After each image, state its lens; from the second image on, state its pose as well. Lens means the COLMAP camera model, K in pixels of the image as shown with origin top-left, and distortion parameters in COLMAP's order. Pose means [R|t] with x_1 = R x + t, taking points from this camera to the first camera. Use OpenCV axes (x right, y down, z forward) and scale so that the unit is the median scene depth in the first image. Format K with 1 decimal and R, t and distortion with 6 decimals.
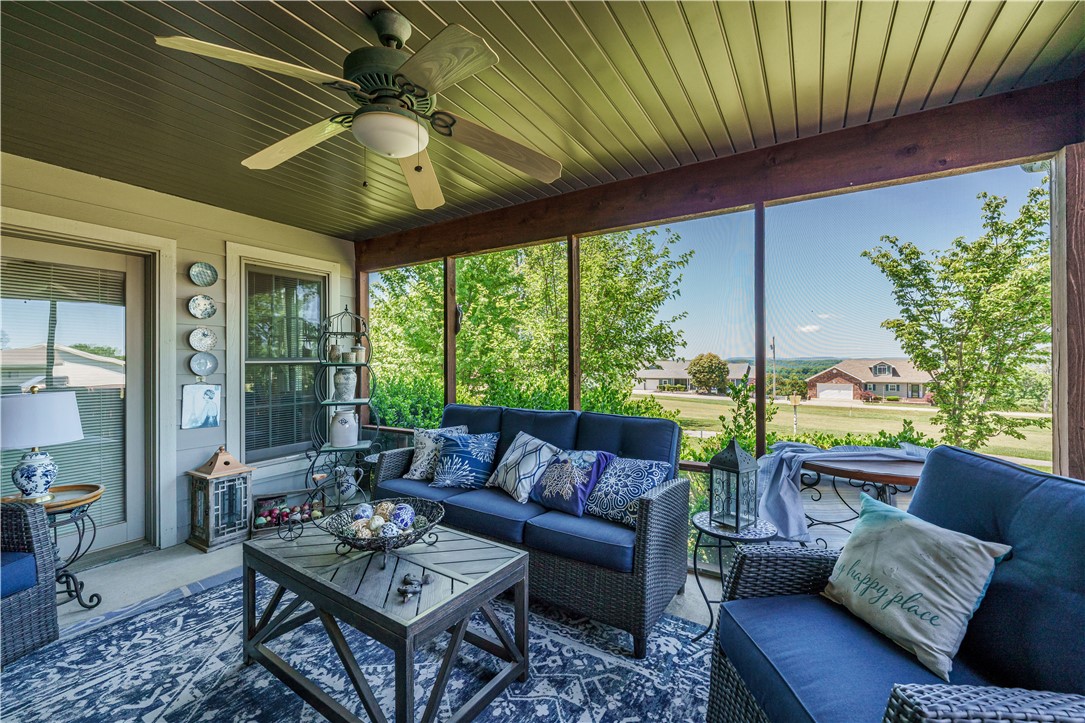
lens RADIAL K [[421.7, 0, 542.5], [0, 421.7, 361.5], [0, 0, 1]] dist [0.000044, -0.000165]
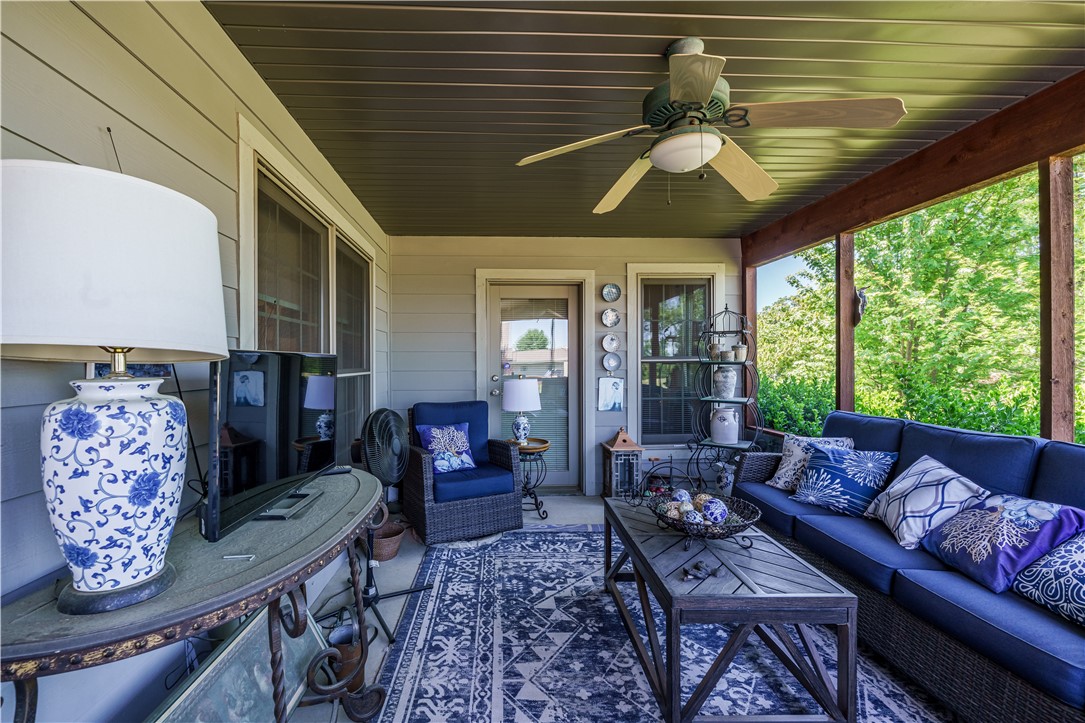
lens RADIAL K [[441.1, 0, 541.4], [0, 441.1, 364.2], [0, 0, 1]] dist [-0.000054, -0.000187]
pose [[0.610695, 0.007733, -0.791828, 0.155197], [0.000502, 0.999948, 0.010153, -0.000845], [0.791866, -0.006598, 0.610659, 0.004979]]
